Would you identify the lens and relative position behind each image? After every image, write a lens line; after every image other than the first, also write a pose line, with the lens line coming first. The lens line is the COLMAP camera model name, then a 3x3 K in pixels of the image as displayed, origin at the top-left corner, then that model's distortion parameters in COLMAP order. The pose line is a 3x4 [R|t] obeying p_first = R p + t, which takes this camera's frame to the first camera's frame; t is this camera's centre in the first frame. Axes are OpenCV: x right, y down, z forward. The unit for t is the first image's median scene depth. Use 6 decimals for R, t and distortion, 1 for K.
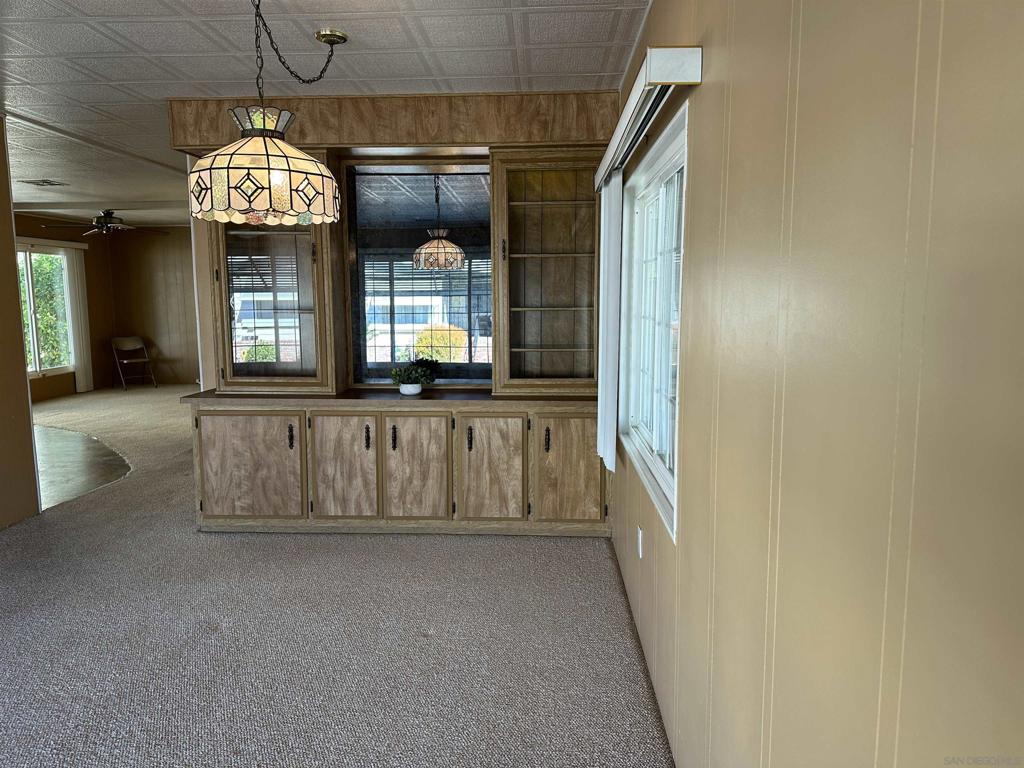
lens RADIAL K [[720.8, 0, 526.3], [0, 720.8, 385.7], [0, 0, 1]] dist [0.104740, -0.119557]
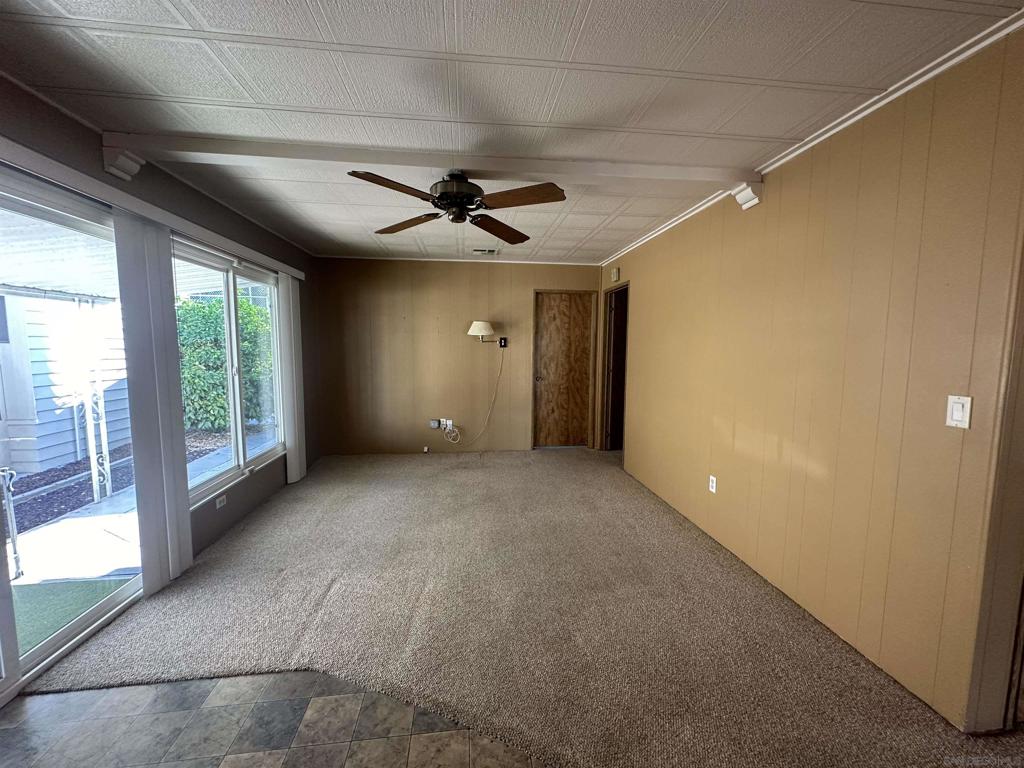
lens RADIAL K [[407.3, 0, 514.5], [0, 407.3, 382.8], [0, 0, 1]] dist [-0.001314, -0.000104]
pose [[0.986558, -0.005344, 0.163327, -0.435998], [0.010679, 0.999437, -0.031806, -0.067163], [-0.163065, 0.033122, 0.986059, 0.551450]]
